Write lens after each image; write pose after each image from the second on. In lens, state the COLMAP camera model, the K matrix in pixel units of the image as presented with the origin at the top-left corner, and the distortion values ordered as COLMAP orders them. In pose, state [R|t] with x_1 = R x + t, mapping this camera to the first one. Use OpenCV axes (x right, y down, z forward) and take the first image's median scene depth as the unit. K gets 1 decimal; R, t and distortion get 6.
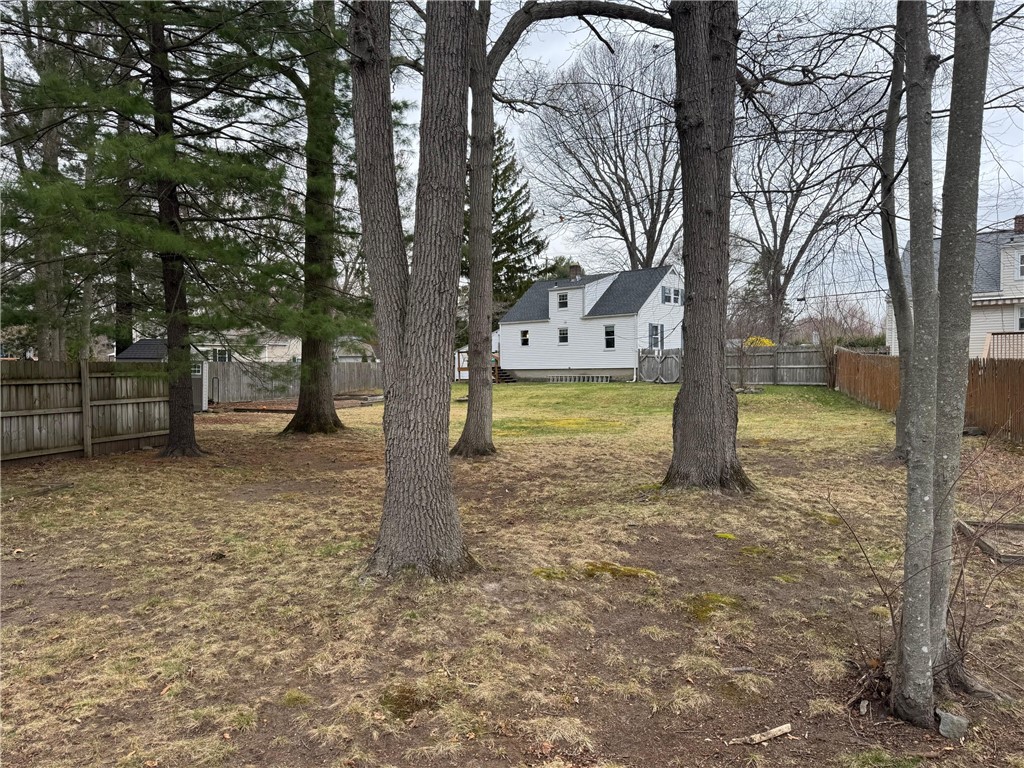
lens RADIAL K [[656.3, 0, 512.0], [0, 656.3, 384.0], [0, 0, 1]] dist [0.087817, -0.169896]
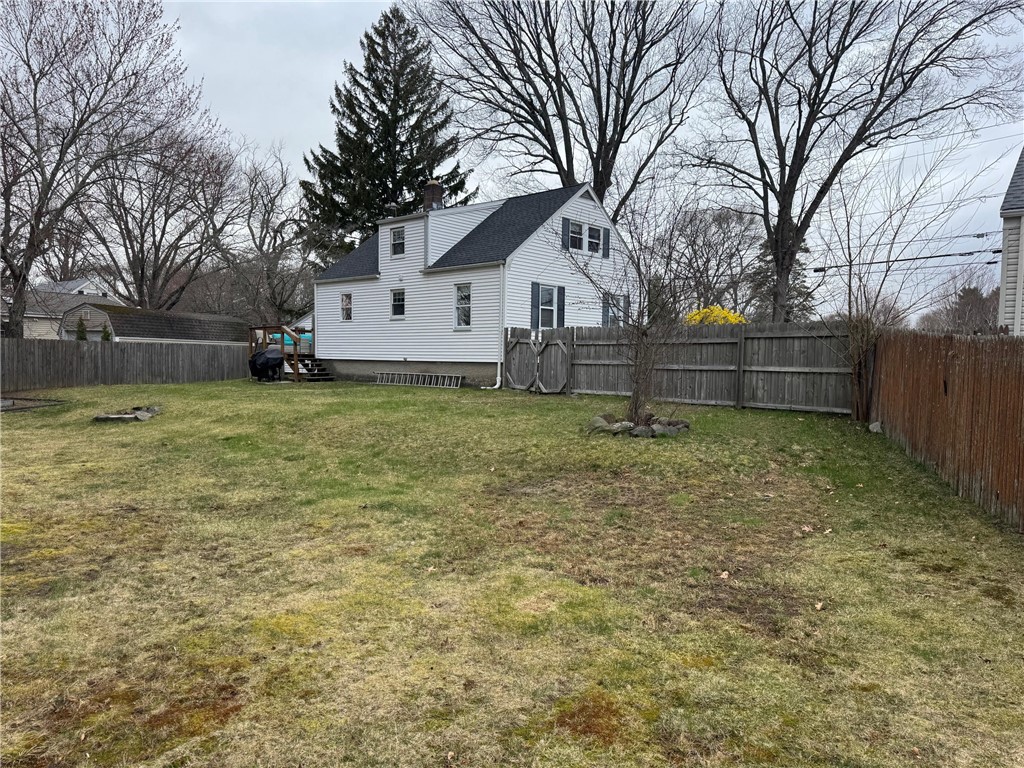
lens RADIAL K [[725.9, 0, 513.3], [0, 725.9, 388.9], [0, 0, 1]] dist [0.165514, -0.259342]
pose [[0.999464, 0.029868, 0.013377, 0.175791], [-0.030048, 0.999458, 0.013429, -0.010479], [-0.012969, -0.013824, 0.999820, 0.368624]]
